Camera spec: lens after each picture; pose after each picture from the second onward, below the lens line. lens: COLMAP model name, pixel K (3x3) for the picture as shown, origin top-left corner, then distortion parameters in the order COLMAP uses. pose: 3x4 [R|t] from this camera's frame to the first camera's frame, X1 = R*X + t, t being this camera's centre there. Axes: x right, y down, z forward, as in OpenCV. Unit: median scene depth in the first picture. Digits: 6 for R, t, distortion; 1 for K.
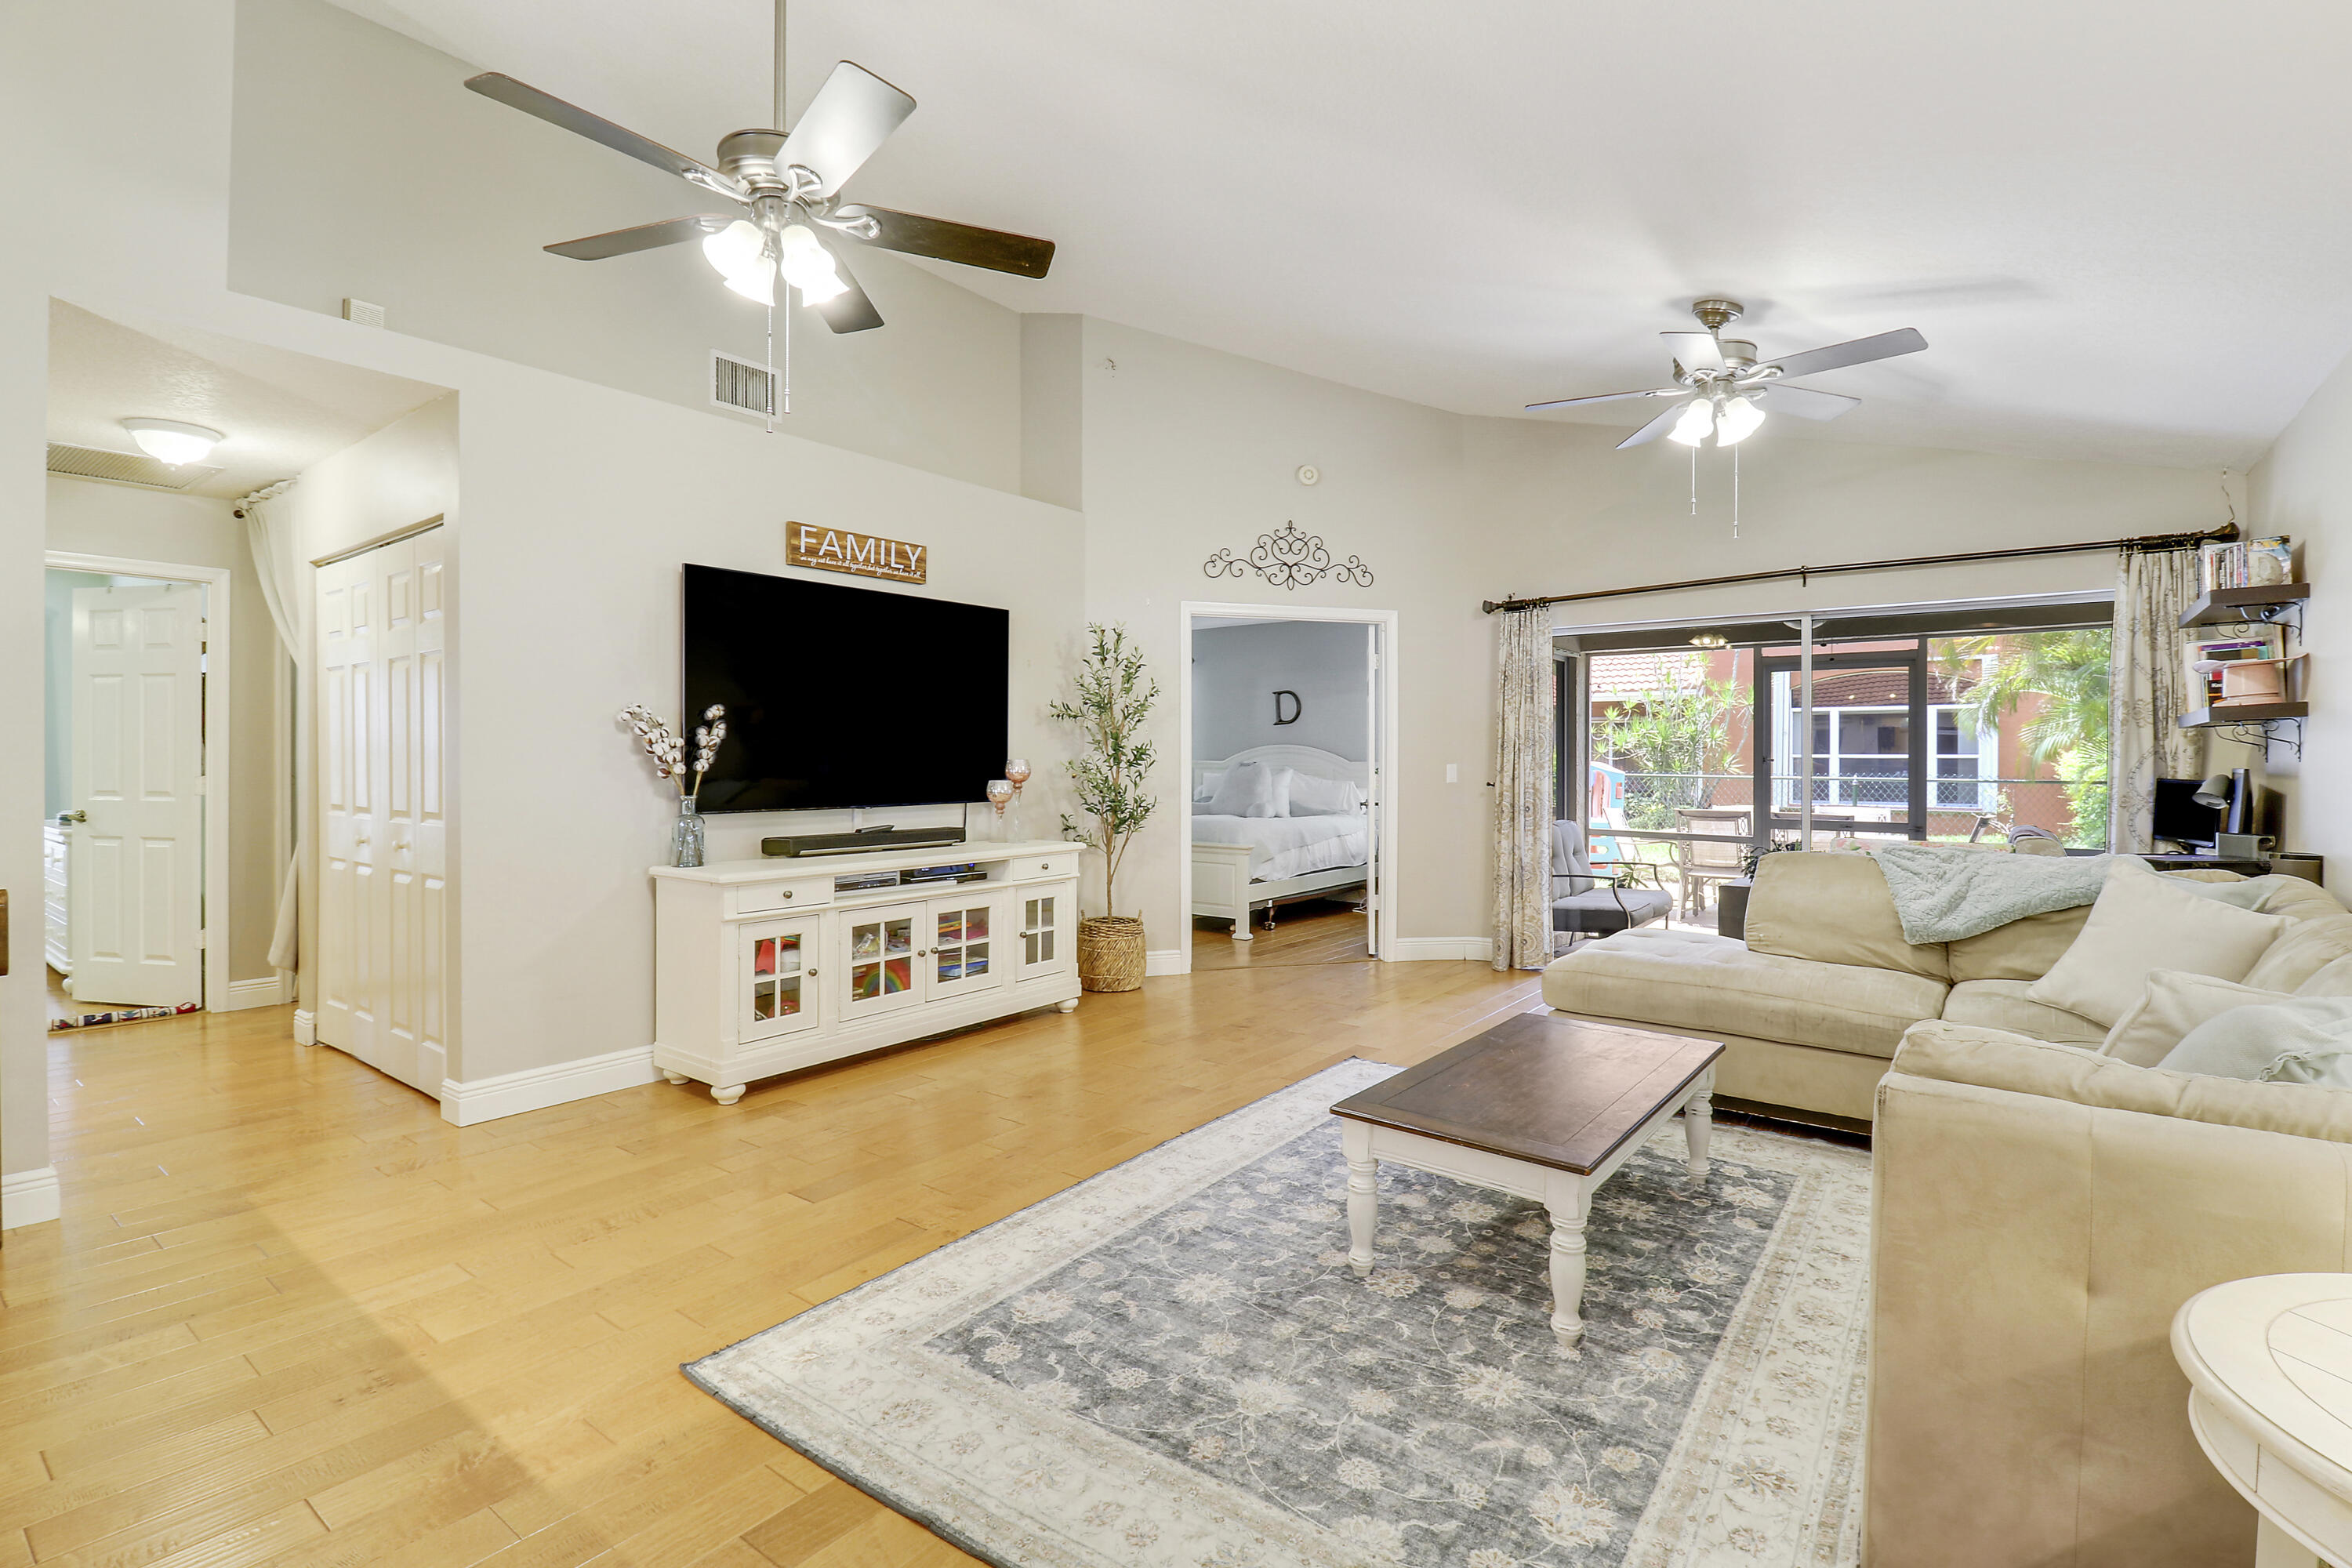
lens RADIAL K [[1102.3, 0, 1216.5], [0, 1102.3, 770.0], [0, 0, 1]] dist [0.001908, -0.014976]
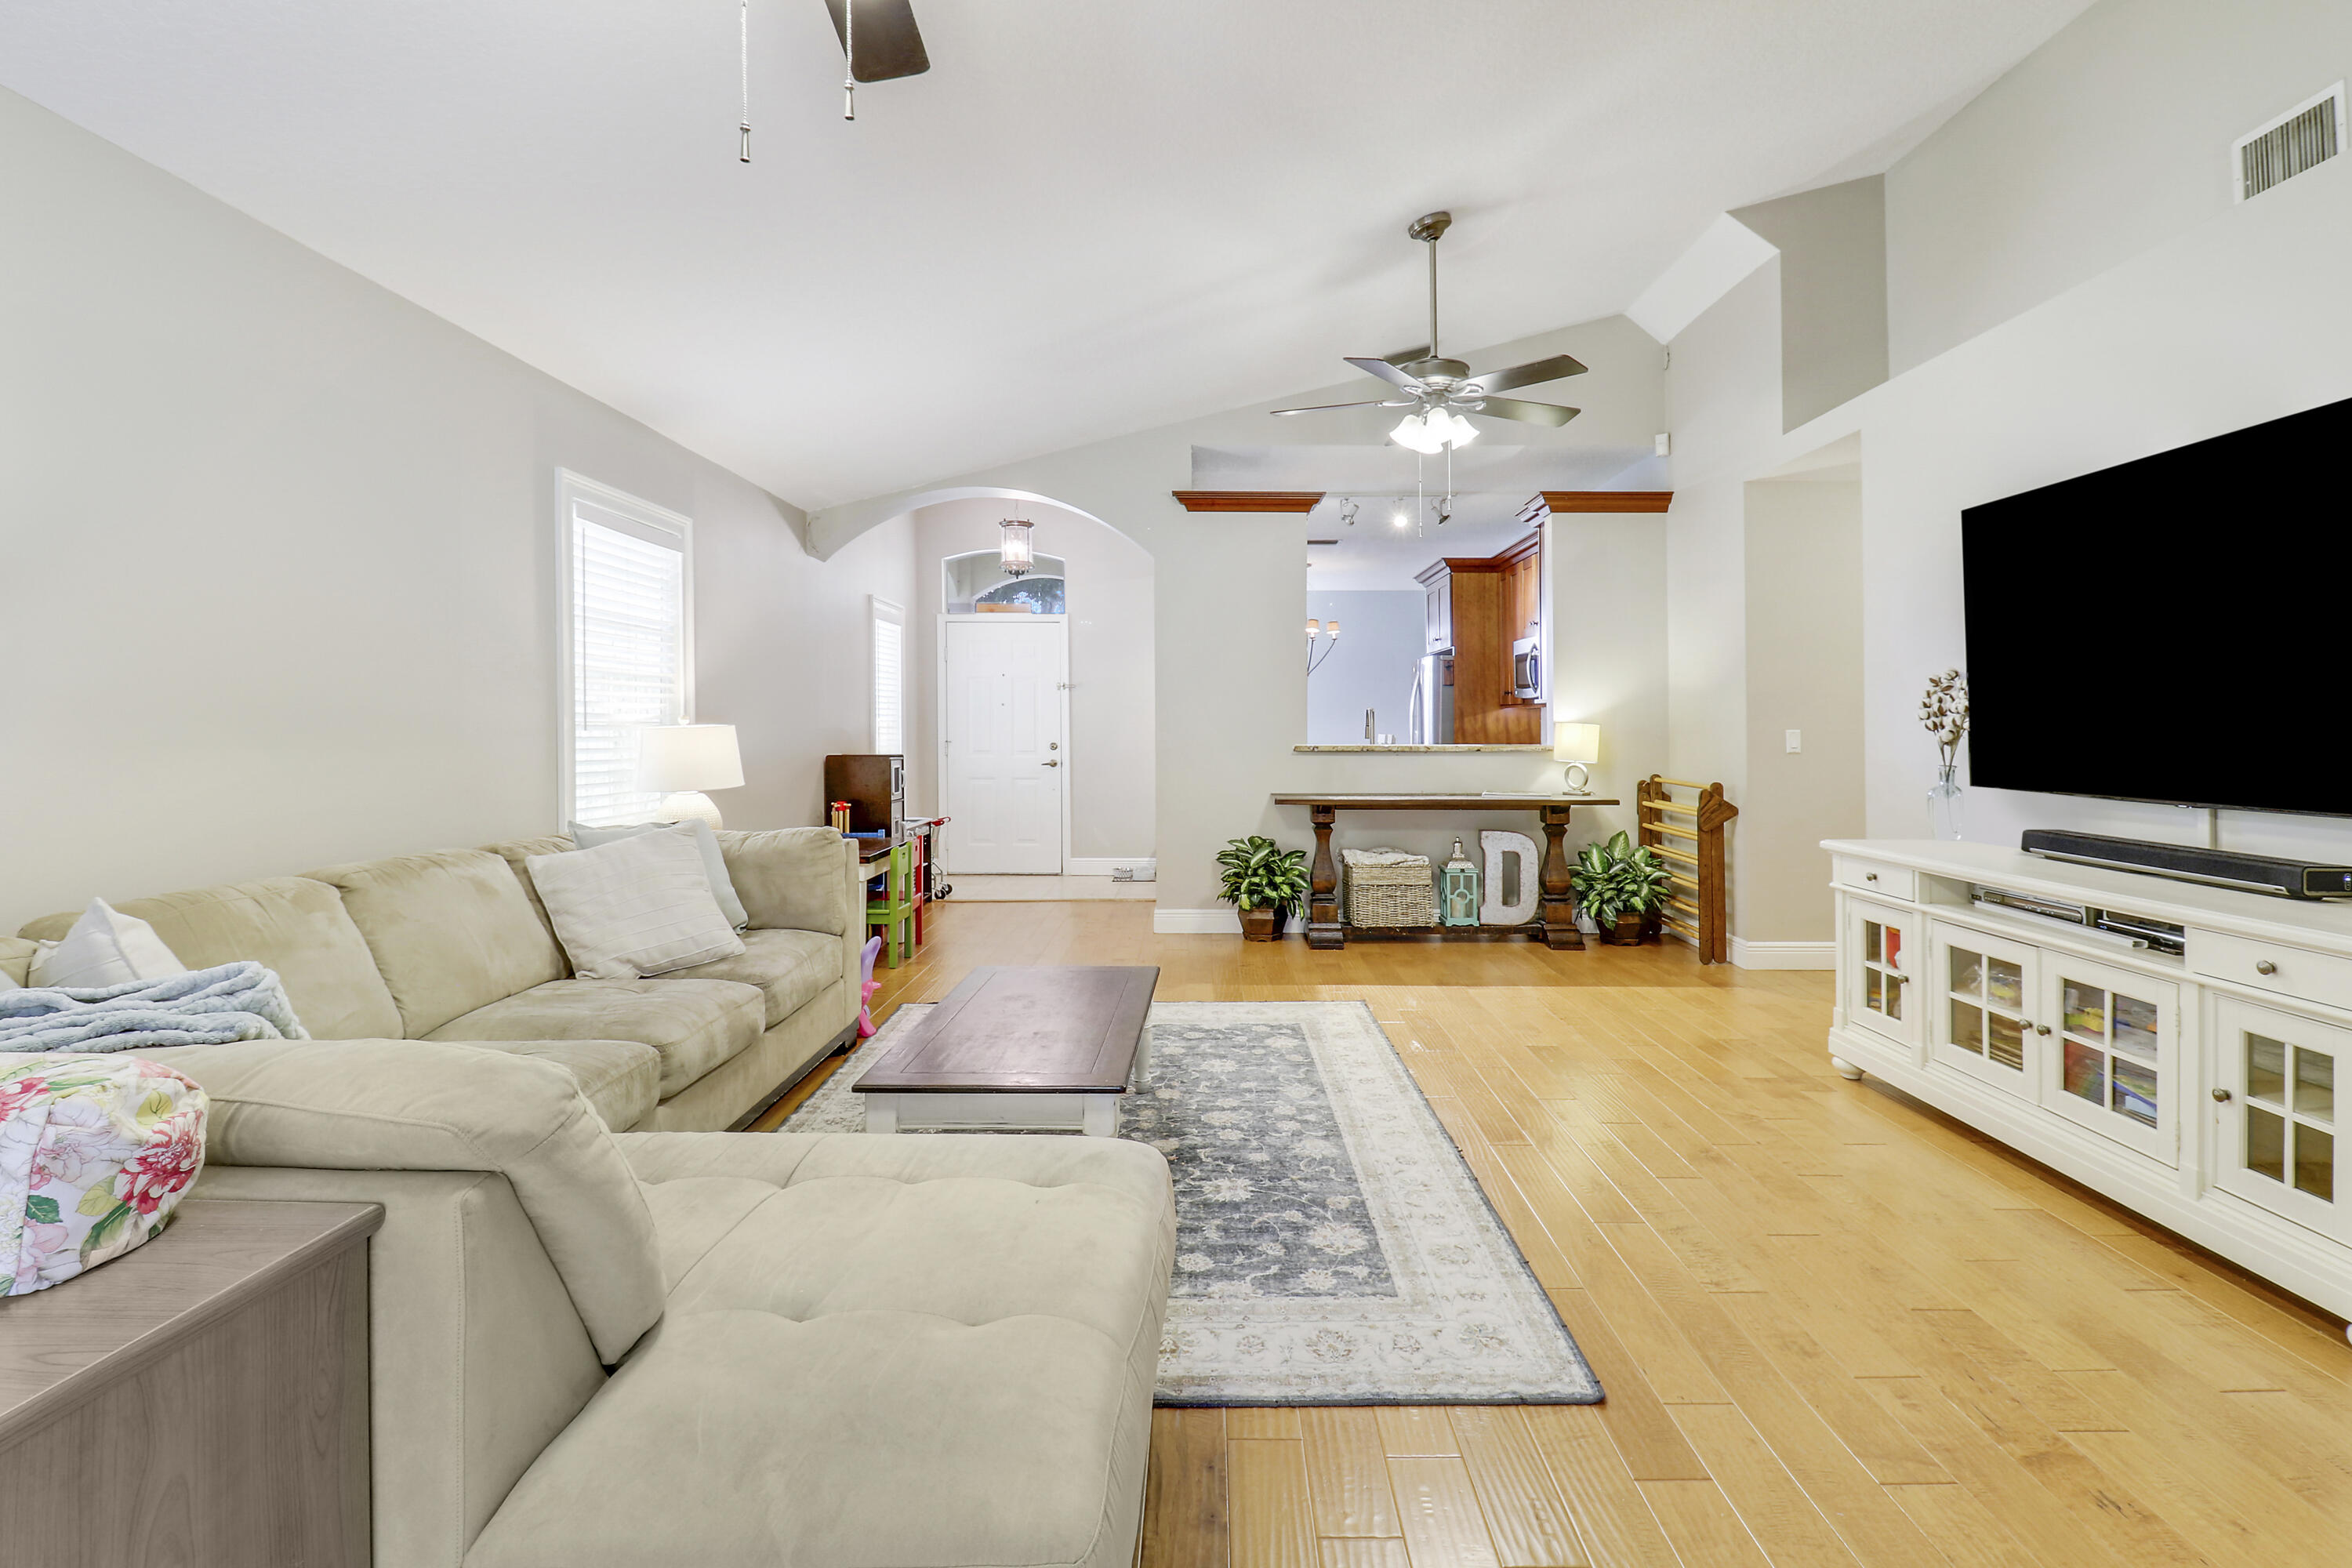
lens RADIAL K [[1106.2, 0, 1190.6], [0, 1106.2, 716.6], [0, 0, 1]] dist [0.007648, -0.015136]
pose [[-0.819700, -0.009131, -0.572720, 0.502835], [-0.013116, 0.999910, 0.002832, -0.009579], [0.572642, 0.009833, -0.819746, 1.238266]]
